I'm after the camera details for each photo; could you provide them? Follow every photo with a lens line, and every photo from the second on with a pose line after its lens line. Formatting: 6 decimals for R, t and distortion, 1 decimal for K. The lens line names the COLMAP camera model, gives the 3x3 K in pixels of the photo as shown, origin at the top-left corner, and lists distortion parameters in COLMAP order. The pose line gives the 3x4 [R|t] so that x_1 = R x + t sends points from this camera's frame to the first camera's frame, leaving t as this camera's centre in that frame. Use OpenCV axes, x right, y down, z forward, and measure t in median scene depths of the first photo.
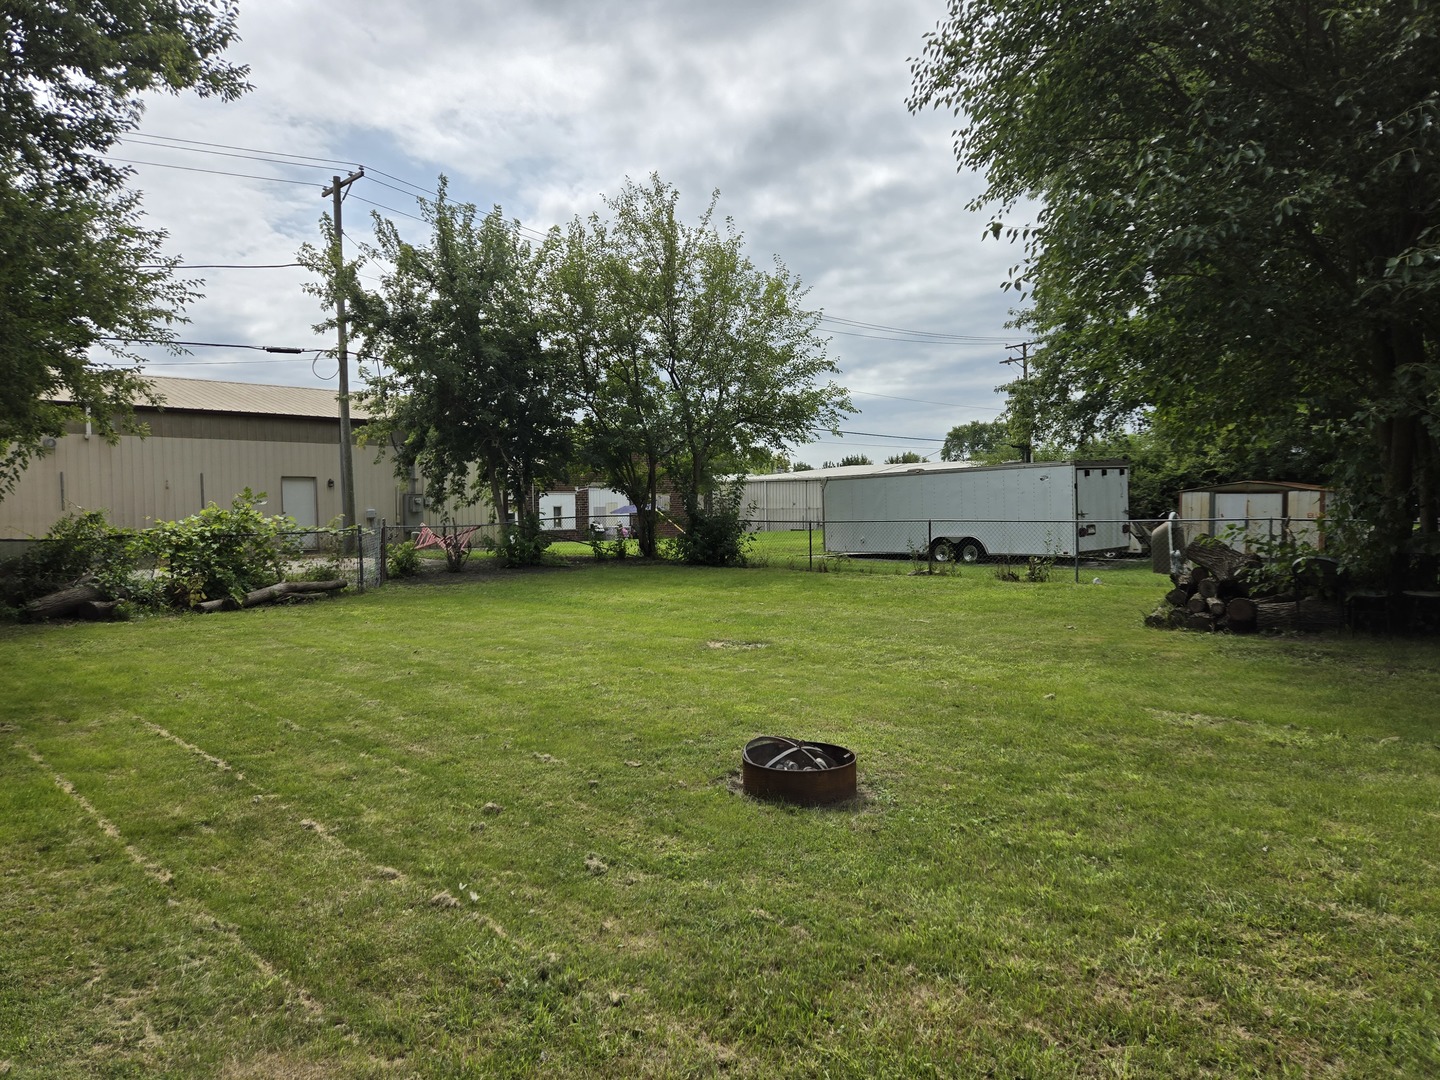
lens RADIAL K [[969.1, 0, 723.8], [0, 969.1, 545.3], [0, 0, 1]] dist [0.031596, -0.004915]
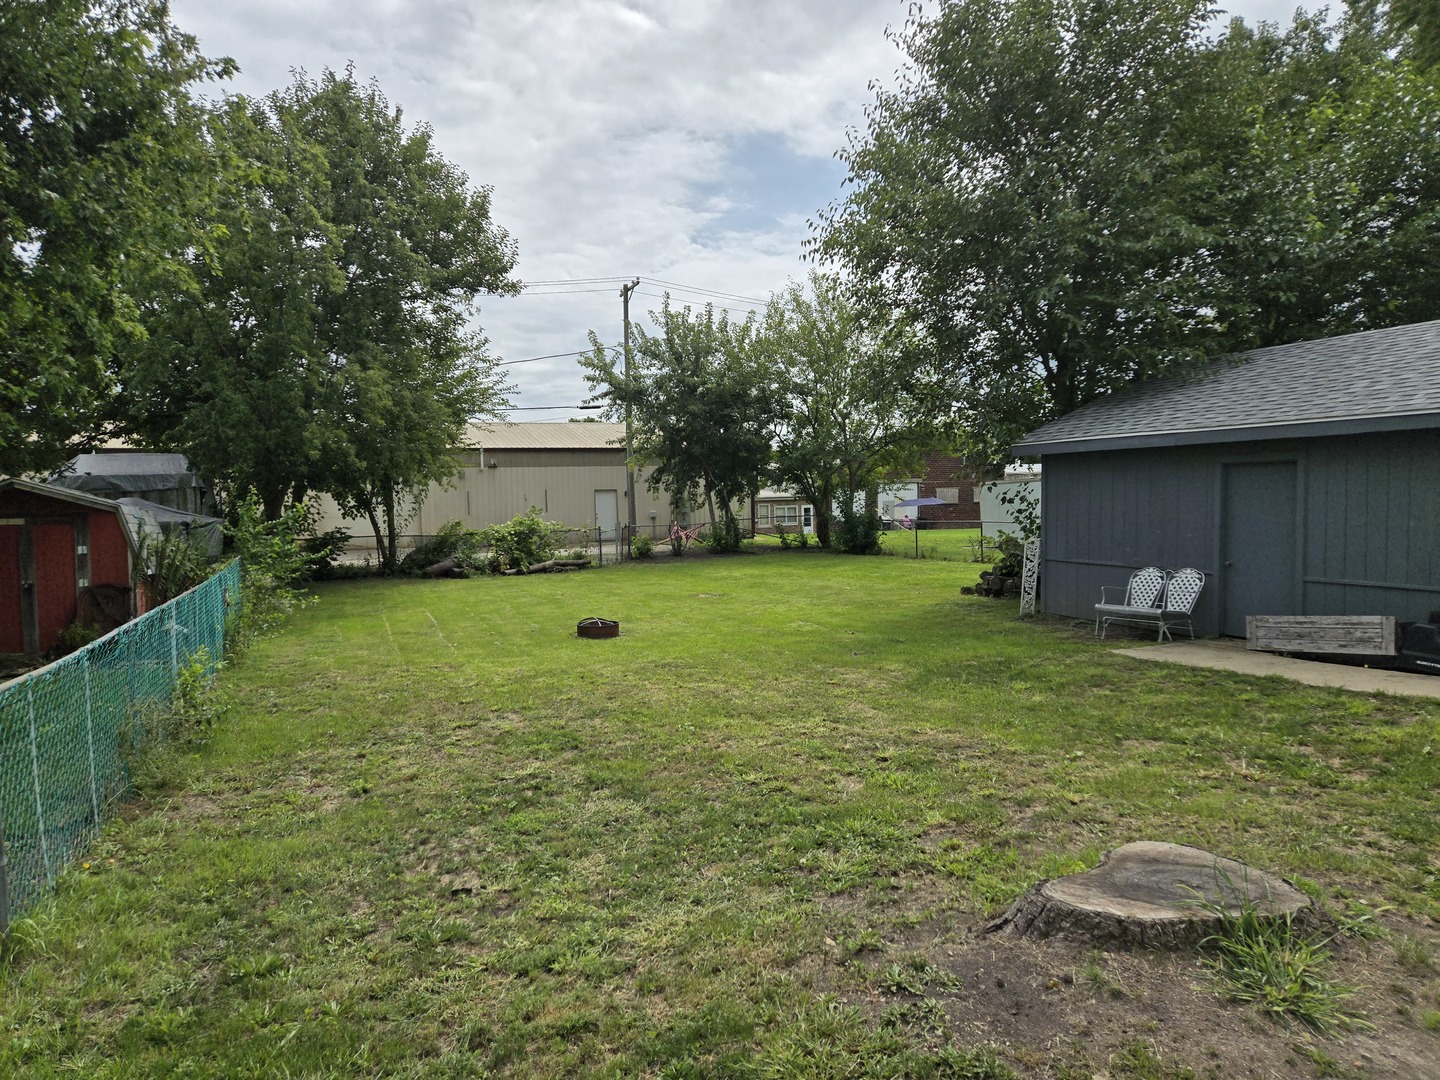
lens RADIAL K [[969.1, 0, 717.4], [0, 969.1, 537.5], [0, 0, 1]] dist [0.031596, -0.004915]
pose [[0.919582, 0.004615, -0.392870, 0.449227], [-0.002054, 0.999974, 0.006939, -0.013044], [0.392892, -0.005574, 0.919568, -0.420286]]
